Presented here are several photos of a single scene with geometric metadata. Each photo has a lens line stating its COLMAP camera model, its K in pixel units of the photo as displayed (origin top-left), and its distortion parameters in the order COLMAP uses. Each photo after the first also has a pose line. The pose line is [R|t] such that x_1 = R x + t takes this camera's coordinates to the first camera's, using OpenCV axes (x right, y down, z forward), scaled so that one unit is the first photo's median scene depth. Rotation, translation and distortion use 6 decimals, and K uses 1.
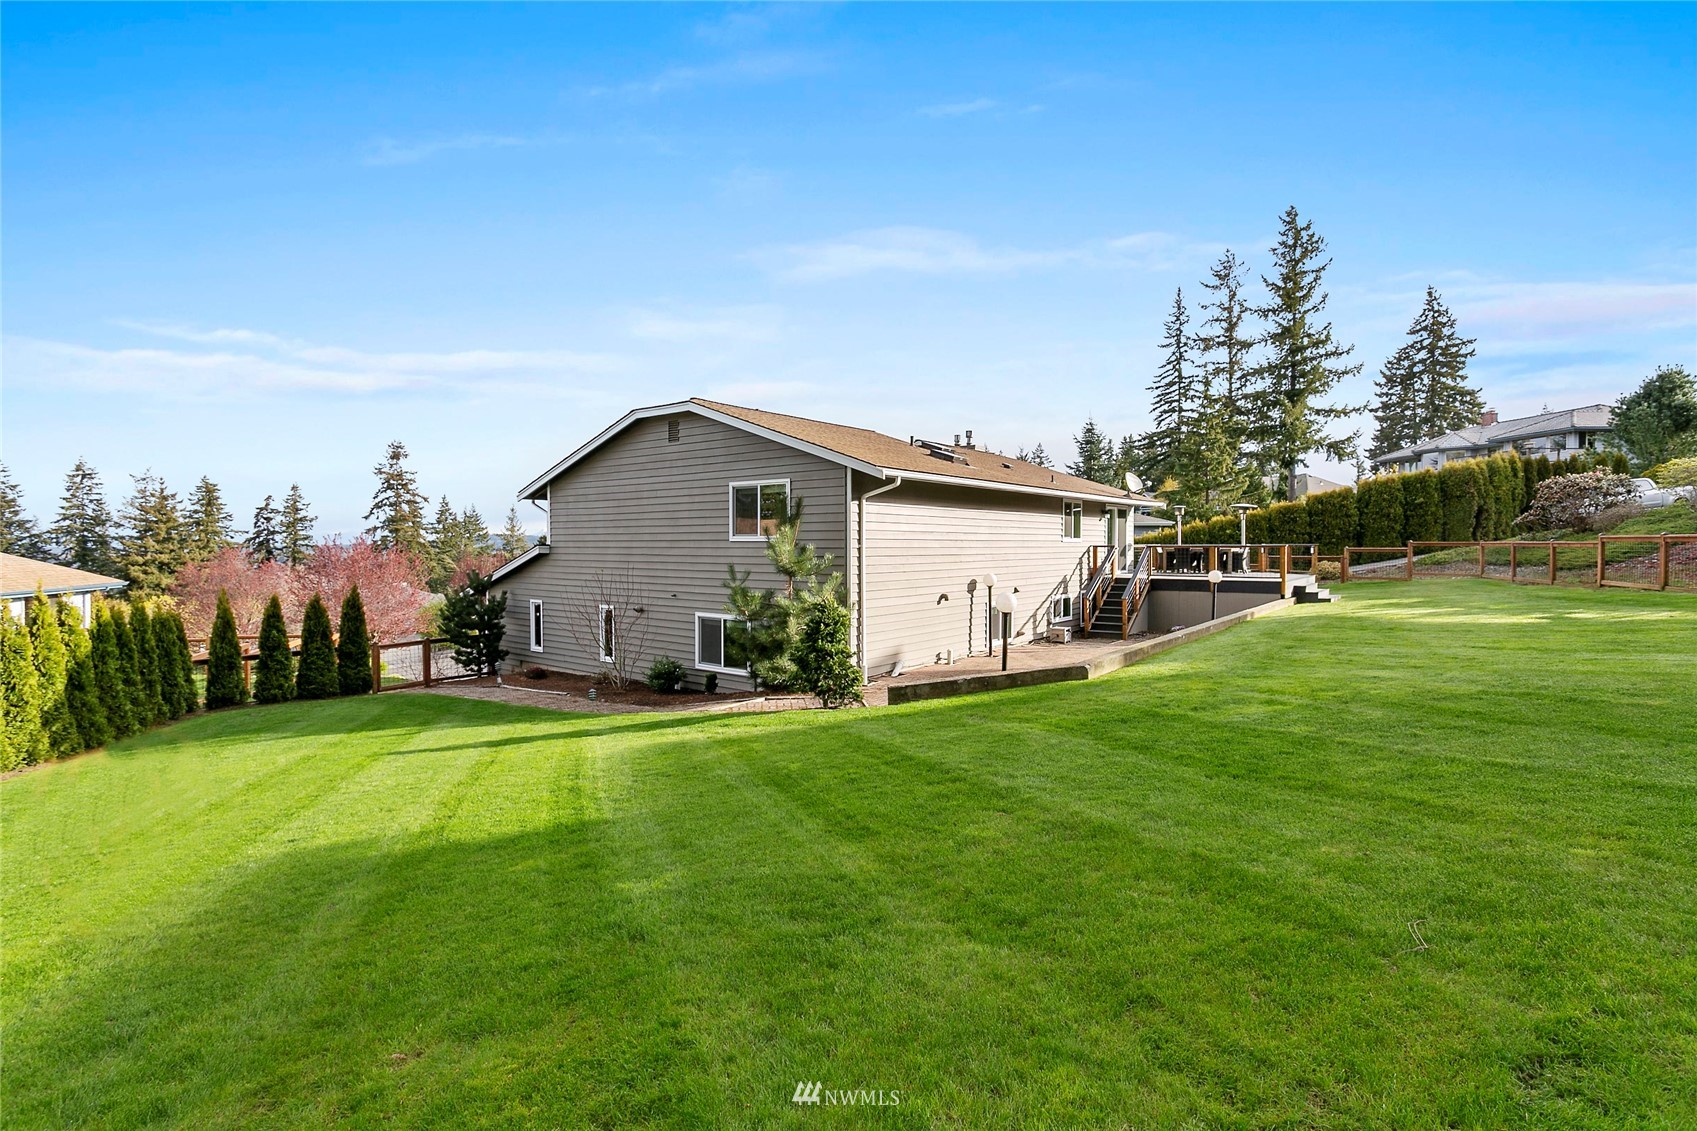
lens RADIAL K [[806.2, 0, 848.0], [0, 806.2, 557.4], [0, 0, 1]] dist [0.000234, 0.002803]
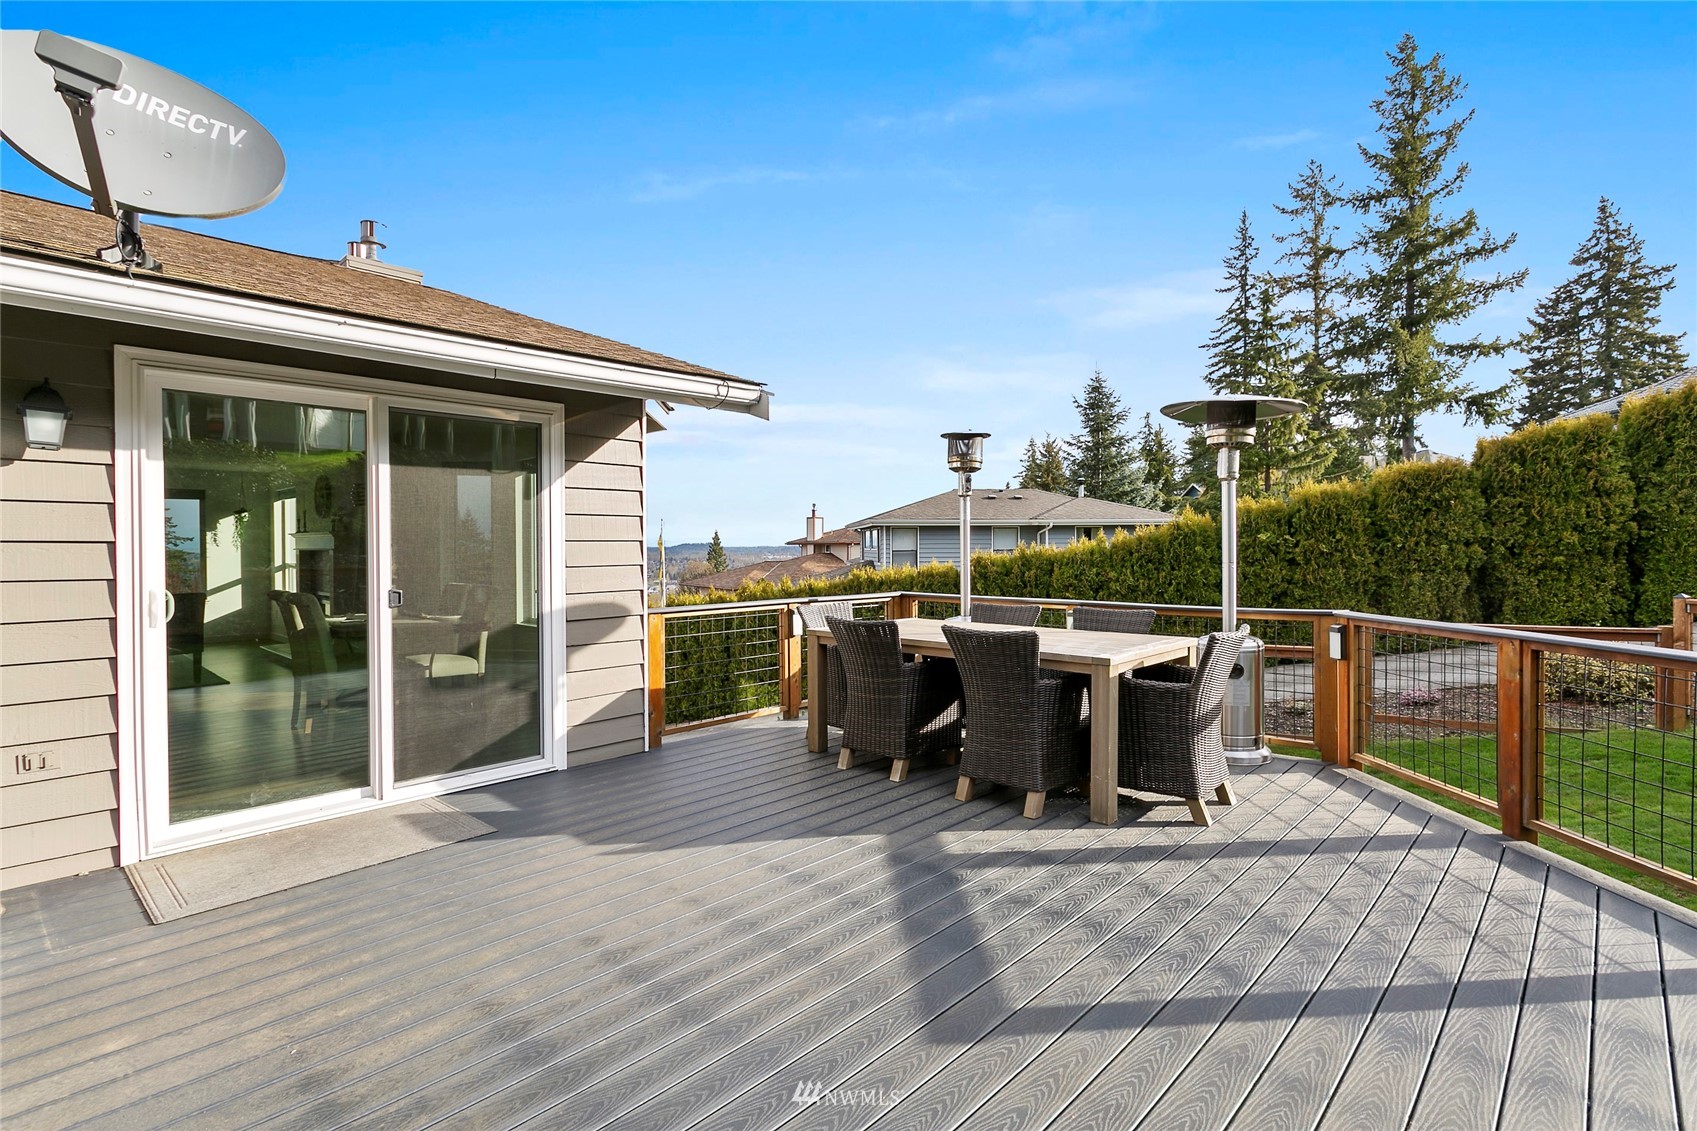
lens RADIAL K [[806.2, 0, 849.8], [0, 806.2, 558.7], [0, 0, 1]] dist [0.000234, 0.002803]
pose [[0.995694, -0.001859, -0.092684, 0.119003], [0.001495, 0.999991, -0.004002, -0.007798], [0.092691, 0.003846, 0.995687, 0.228282]]
